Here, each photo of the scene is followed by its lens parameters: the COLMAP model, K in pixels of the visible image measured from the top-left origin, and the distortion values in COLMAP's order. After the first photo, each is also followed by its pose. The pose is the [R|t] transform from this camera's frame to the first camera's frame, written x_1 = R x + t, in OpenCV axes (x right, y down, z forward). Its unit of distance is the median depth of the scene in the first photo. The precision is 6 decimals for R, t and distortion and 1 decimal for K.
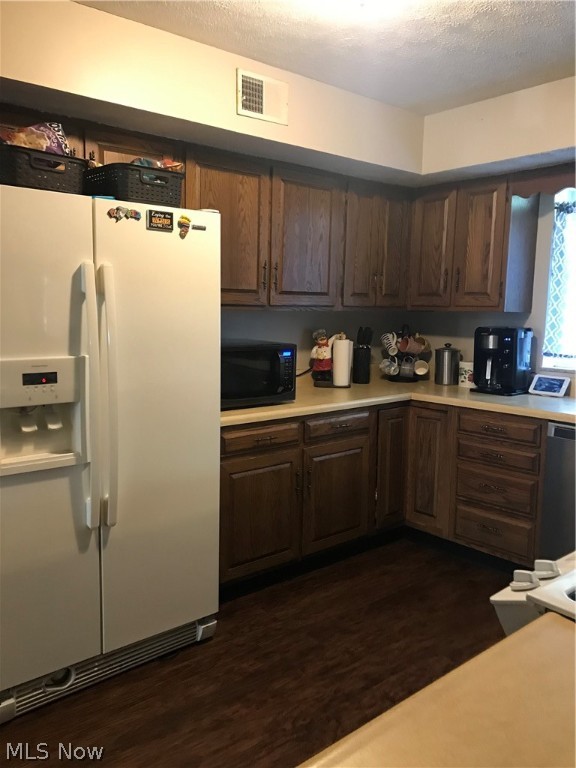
lens RADIAL K [[635.8, 0, 291.3], [0, 635.8, 380.2], [0, 0, 1]] dist [0.028011, -0.013888]
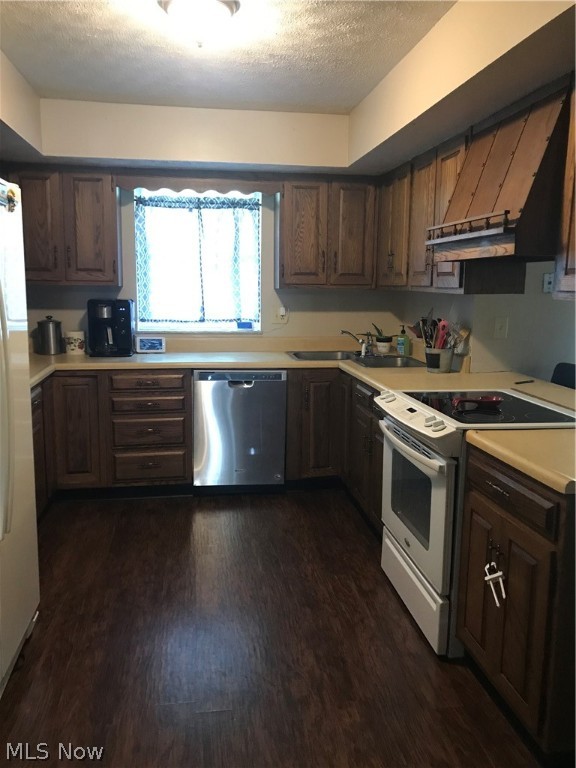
lens RADIAL K [[635.8, 0, 285.8], [0, 635.8, 378.3], [0, 0, 1]] dist [0.028011, -0.013888]
pose [[0.523577, -0.133509, 0.841452, -0.509527], [0.096106, 0.990597, 0.097372, -0.022607], [-0.846540, 0.029887, 0.531485, 0.115352]]
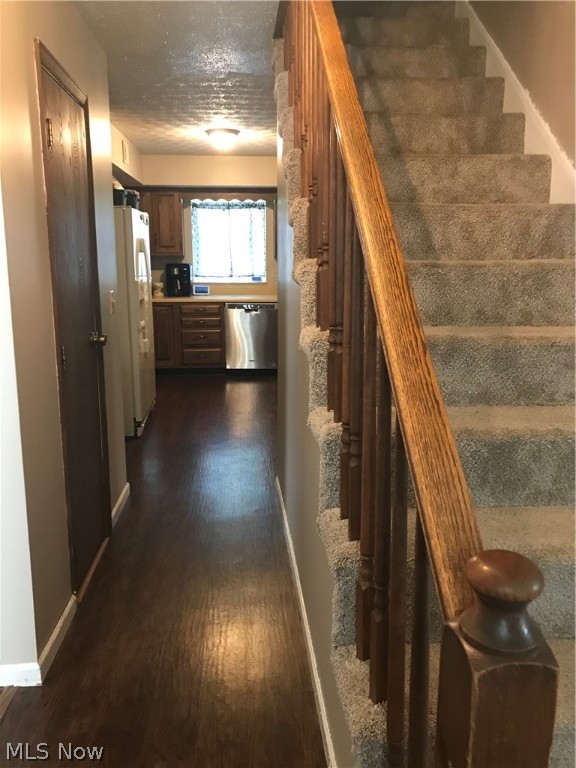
lens RADIAL K [[635.8, 0, 293.2], [0, 635.8, 389.3], [0, 0, 1]] dist [0.028011, -0.013888]
pose [[0.572697, -0.185121, 0.798592, -1.176498], [0.102399, 0.982693, 0.154363, 0.036047], [-0.813346, -0.006628, 0.581742, -0.491503]]
